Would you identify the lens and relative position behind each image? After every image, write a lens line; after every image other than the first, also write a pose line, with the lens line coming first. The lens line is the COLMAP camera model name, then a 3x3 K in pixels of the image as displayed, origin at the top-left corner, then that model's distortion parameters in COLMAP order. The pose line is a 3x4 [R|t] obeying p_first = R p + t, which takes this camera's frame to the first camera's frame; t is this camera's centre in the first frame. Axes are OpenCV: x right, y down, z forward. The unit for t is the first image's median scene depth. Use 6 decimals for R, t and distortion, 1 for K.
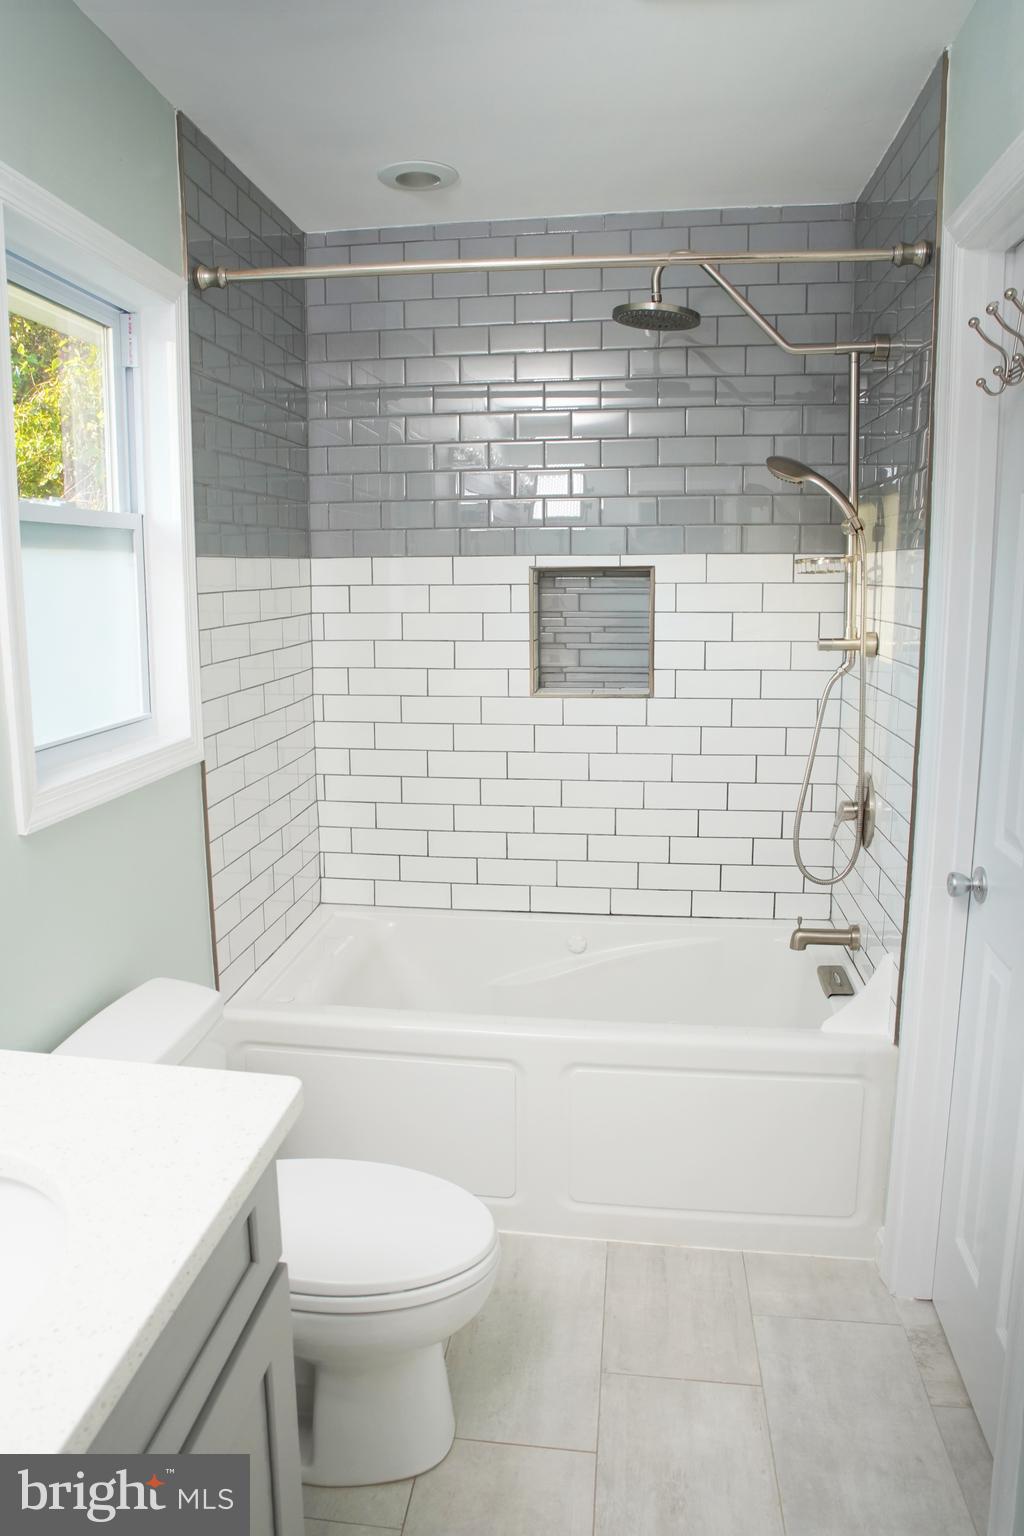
lens RADIAL K [[1020.5, 0, 506.2], [0, 1020.5, 752.5], [0, 0, 1]] dist [-0.122593, 0.067488]
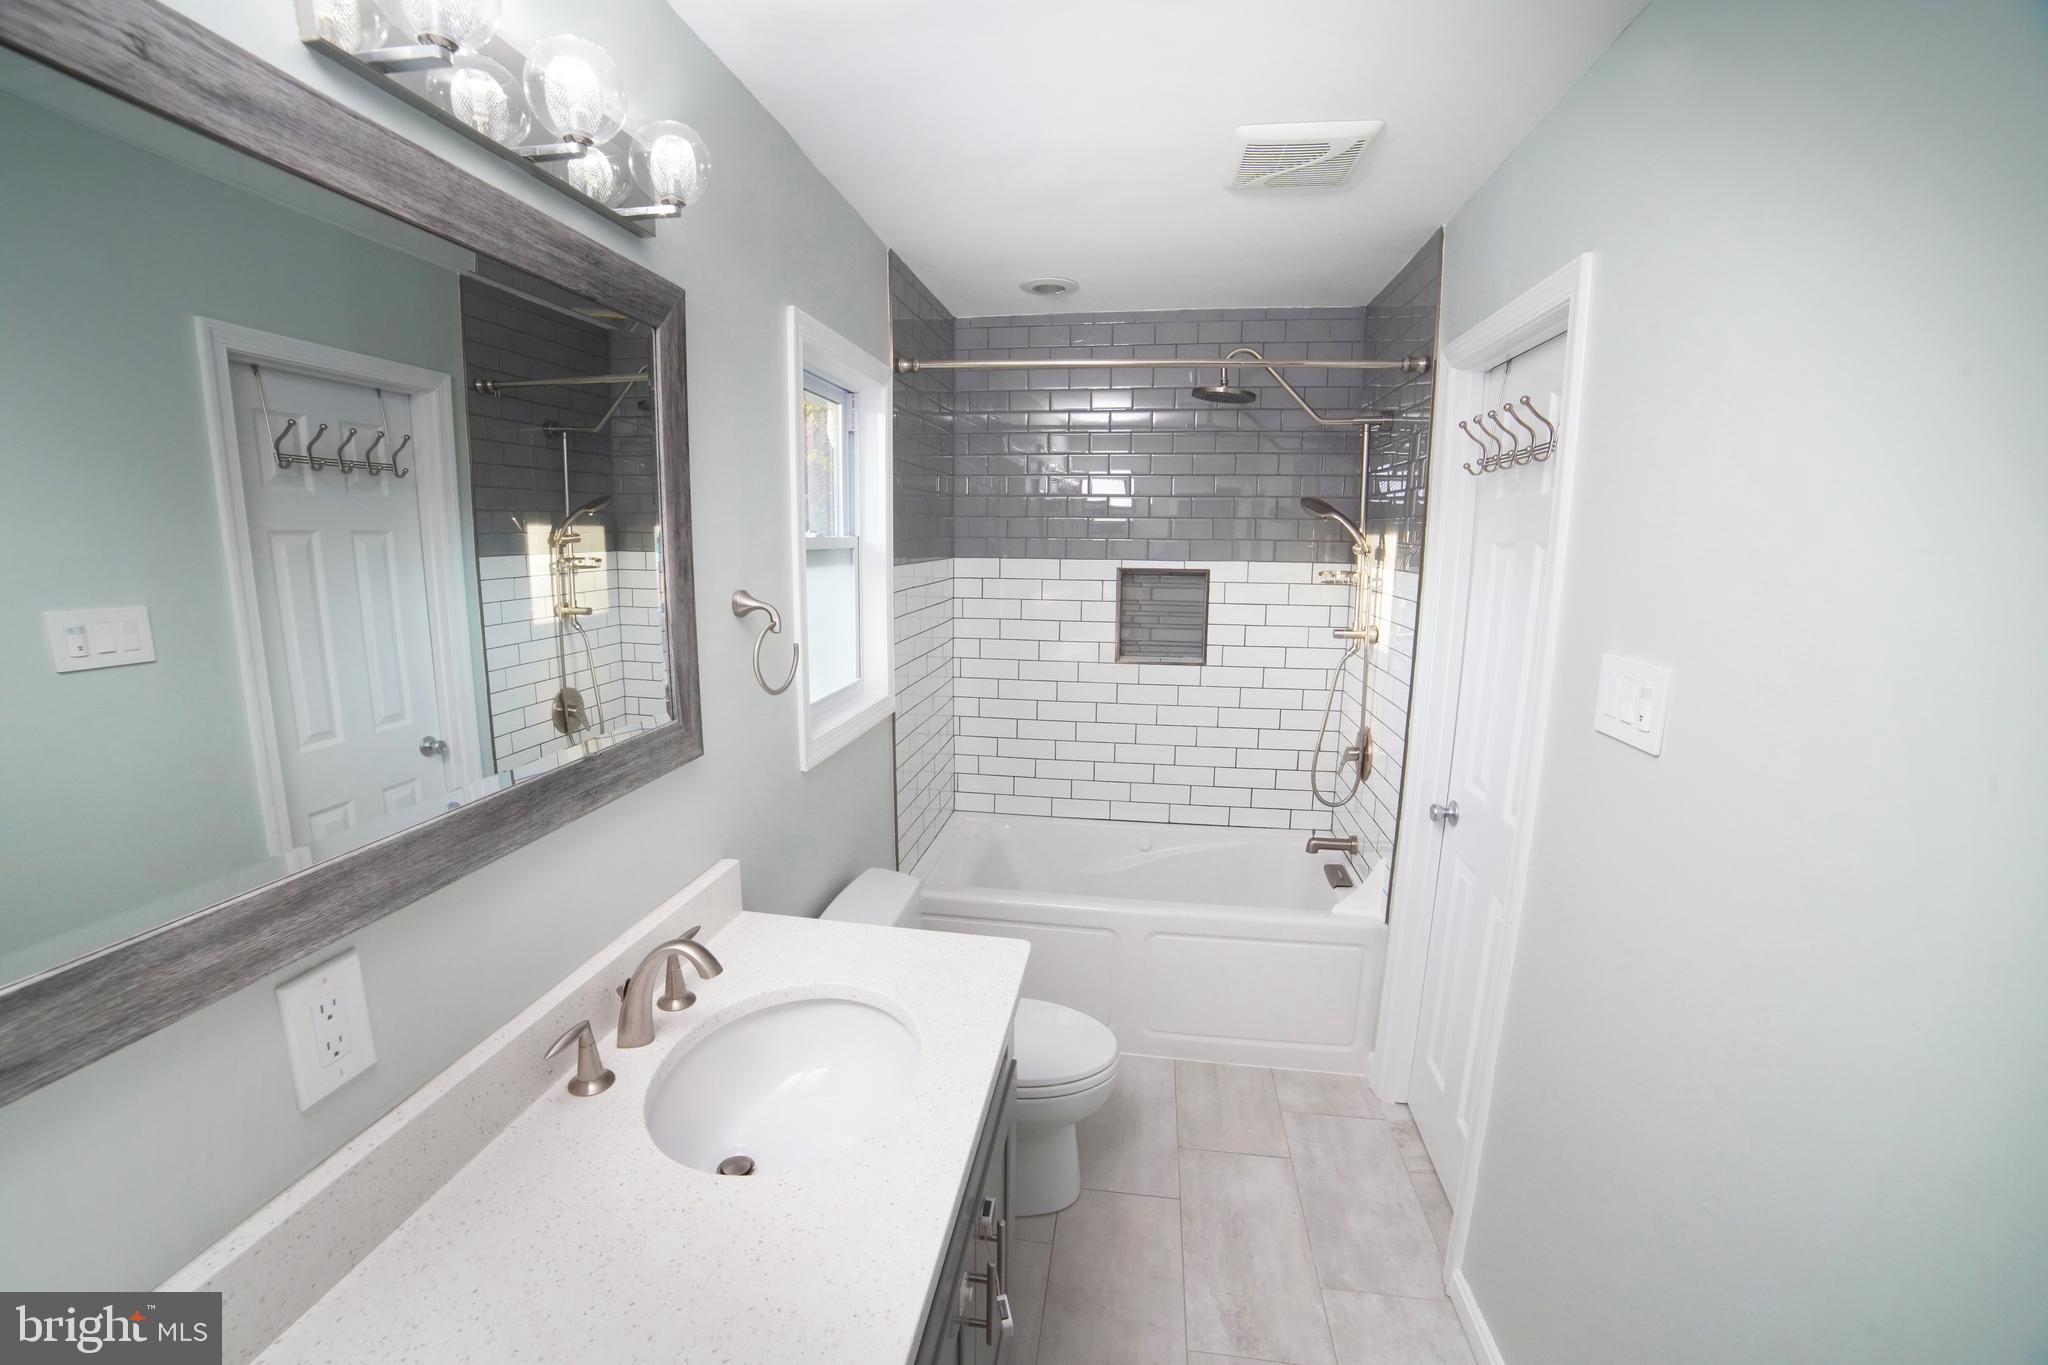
lens RADIAL K [[821.9, 0, 1014.0], [0, 821.9, 689.3], [0, 0, 1]] dist [-0.111857, 0.034861]
pose [[0.999509, 0.017925, -0.025693, -0.096270], [-0.017582, 0.999754, 0.013508, -0.037112], [0.025928, -0.013050, 0.999579, -0.116770]]
